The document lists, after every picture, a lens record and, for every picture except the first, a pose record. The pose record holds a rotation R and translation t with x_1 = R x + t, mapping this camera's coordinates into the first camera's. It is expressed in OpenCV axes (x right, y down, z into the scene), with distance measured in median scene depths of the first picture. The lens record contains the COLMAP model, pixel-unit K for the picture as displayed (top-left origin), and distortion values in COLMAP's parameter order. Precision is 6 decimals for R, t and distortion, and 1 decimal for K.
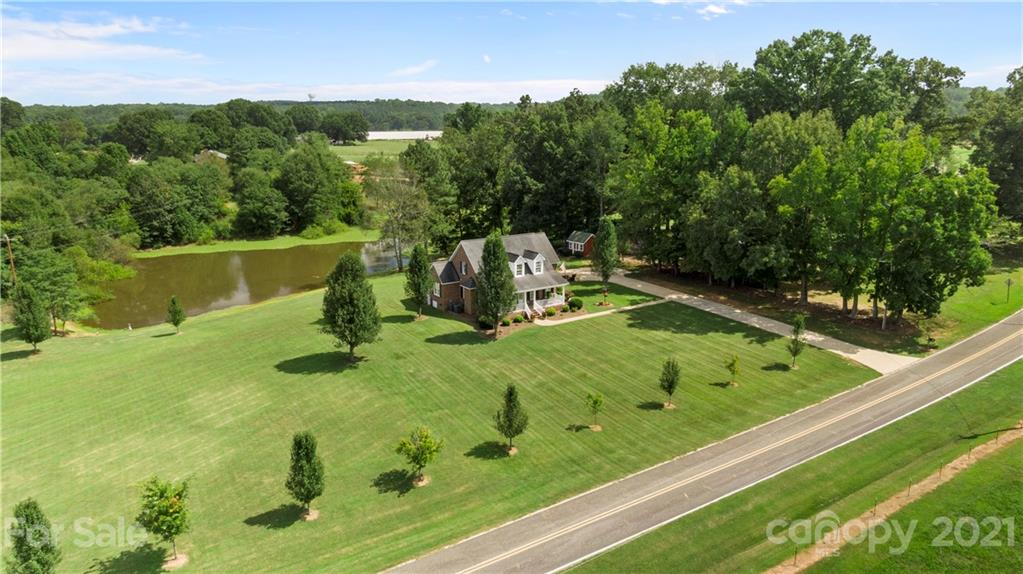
lens RADIAL K [[725.6, 0, 511.5], [0, 725.6, 287.0], [0, 0, 1]] dist [0.050173, -0.079631]
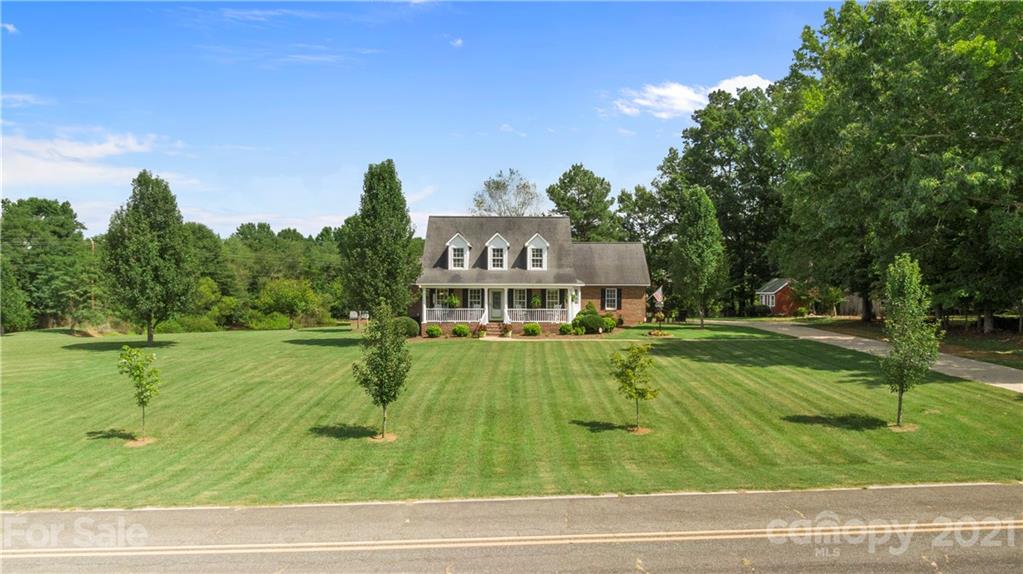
lens RADIAL K [[745.1, 0, 511.5], [0, 745.1, 287.0], [0, 0, 1]] dist [0.011556, -0.005418]
pose [[0.837680, 0.011170, -0.546047, 0.320227], [-0.134241, 0.973331, -0.186026, 0.100723], [0.529407, 0.229132, 0.816839, 0.475252]]
